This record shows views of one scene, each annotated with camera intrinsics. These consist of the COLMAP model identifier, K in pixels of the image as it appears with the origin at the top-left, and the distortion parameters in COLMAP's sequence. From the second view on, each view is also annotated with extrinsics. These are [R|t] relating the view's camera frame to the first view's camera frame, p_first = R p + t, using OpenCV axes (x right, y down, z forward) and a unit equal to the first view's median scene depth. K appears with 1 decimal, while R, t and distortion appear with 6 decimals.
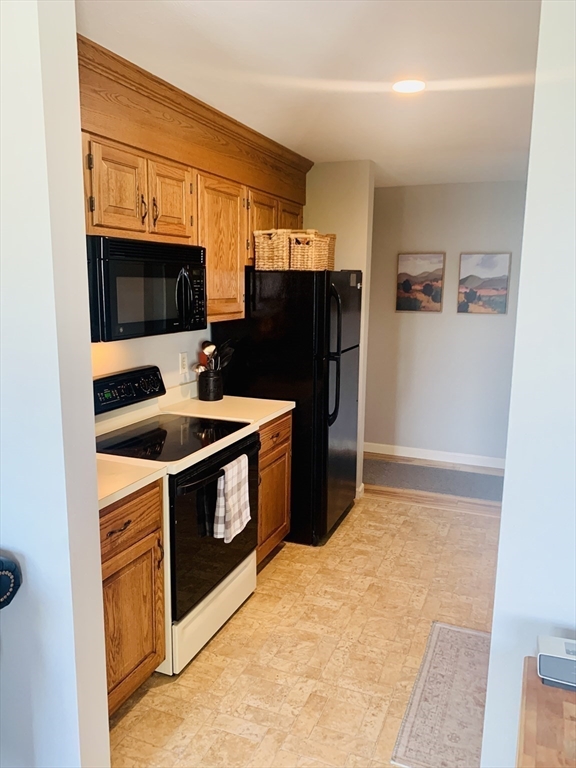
lens RADIAL K [[584.0, 0, 288.0], [0, 584.0, 384.0], [0, 0, 1]] dist [-0.000803, -0.004980]
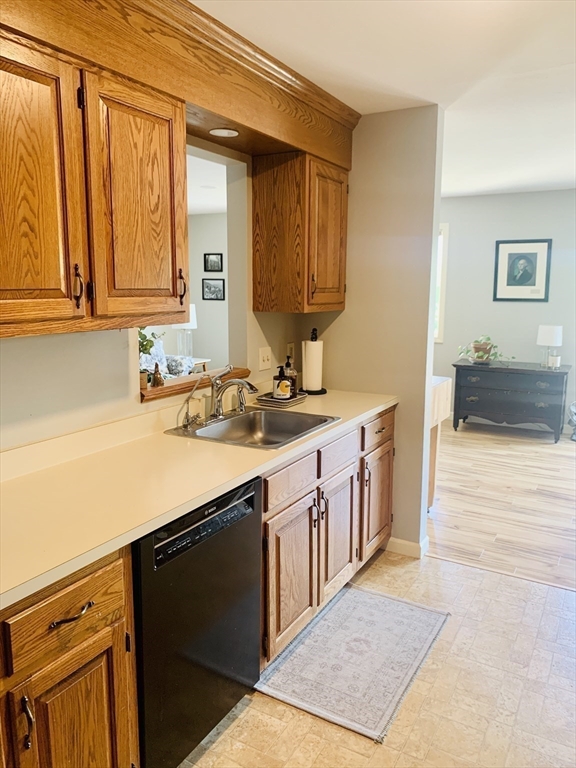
lens RADIAL K [[584.0, 0, 288.0], [0, 584.0, 384.0], [0, 0, 1]] dist [-0.000803, -0.004980]
pose [[-0.992455, -0.035700, 0.117297, 0.337455], [0.006011, 0.941357, 0.337359, -0.267455], [-0.122462, 0.335519, -0.934040, 1.751234]]
